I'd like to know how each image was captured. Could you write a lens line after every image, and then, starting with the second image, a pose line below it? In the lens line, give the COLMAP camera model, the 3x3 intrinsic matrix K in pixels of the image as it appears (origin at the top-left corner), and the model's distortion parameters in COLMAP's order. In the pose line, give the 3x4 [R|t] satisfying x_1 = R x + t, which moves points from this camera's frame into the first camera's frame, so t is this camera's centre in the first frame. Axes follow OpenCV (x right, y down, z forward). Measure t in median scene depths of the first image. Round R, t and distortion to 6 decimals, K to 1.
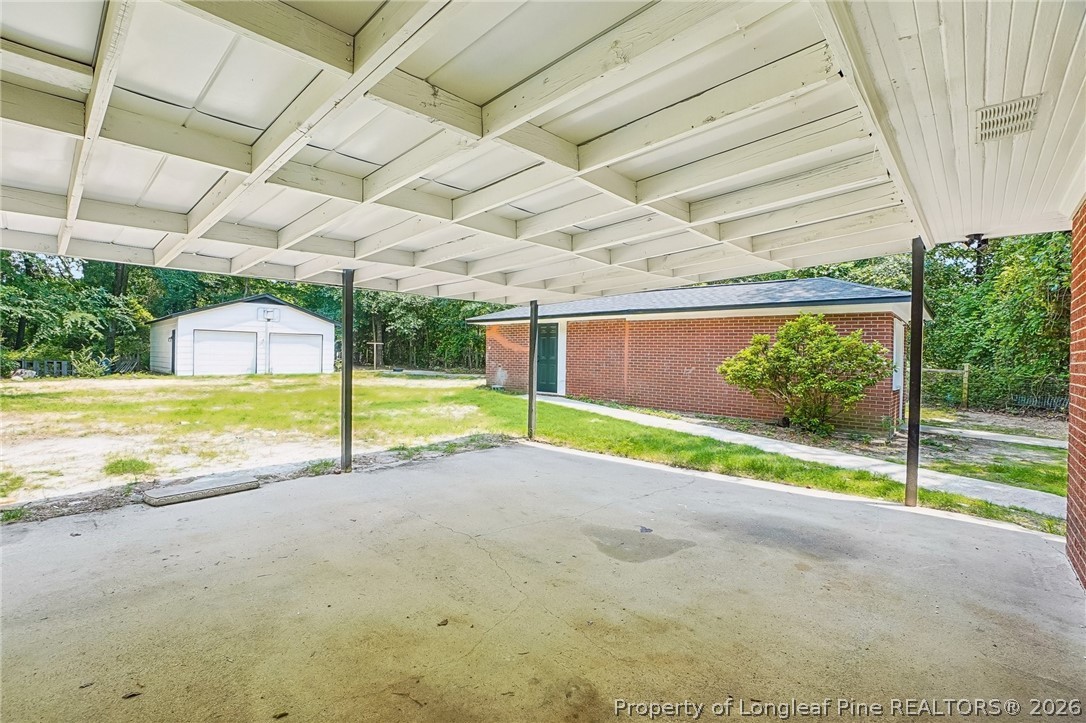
lens RADIAL K [[468.7, 0, 538.8], [0, 468.7, 362.2], [0, 0, 1]] dist [-0.021817, 0.001567]
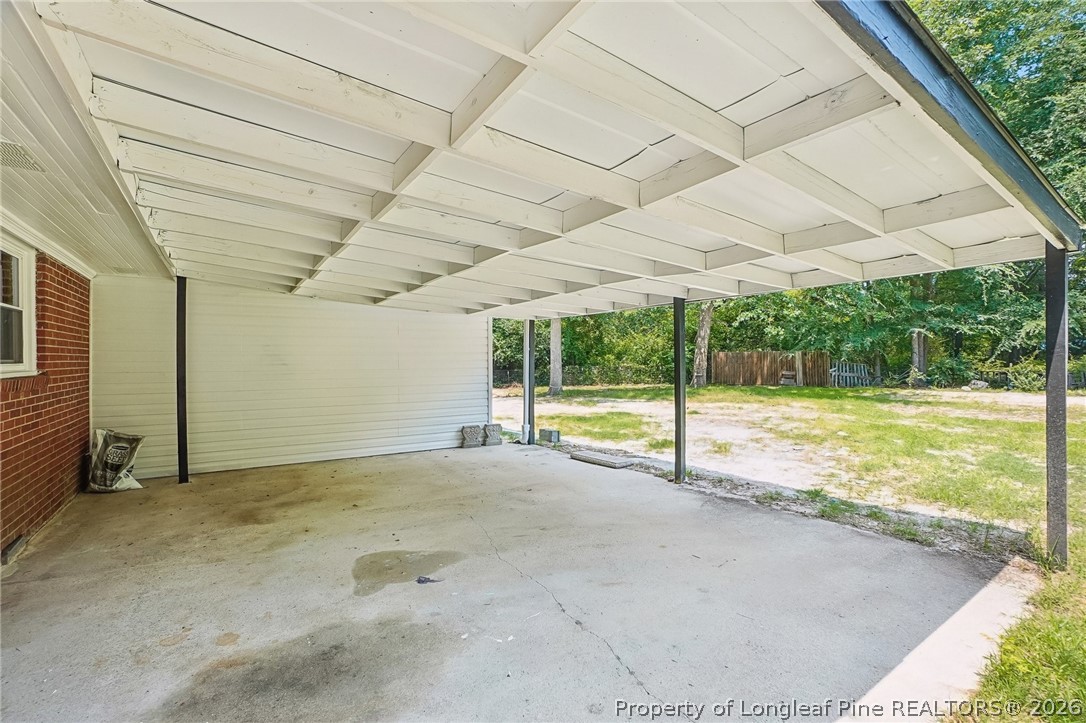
lens RADIAL K [[468.7, 0, 538.6], [0, 468.7, 364.4], [0, 0, 1]] dist [-0.021817, 0.001567]
pose [[-0.208434, -0.014798, -0.977924, 1.140769], [-0.004656, 0.999889, -0.014137, -0.020636], [0.978025, 0.001607, -0.208480, 1.550636]]
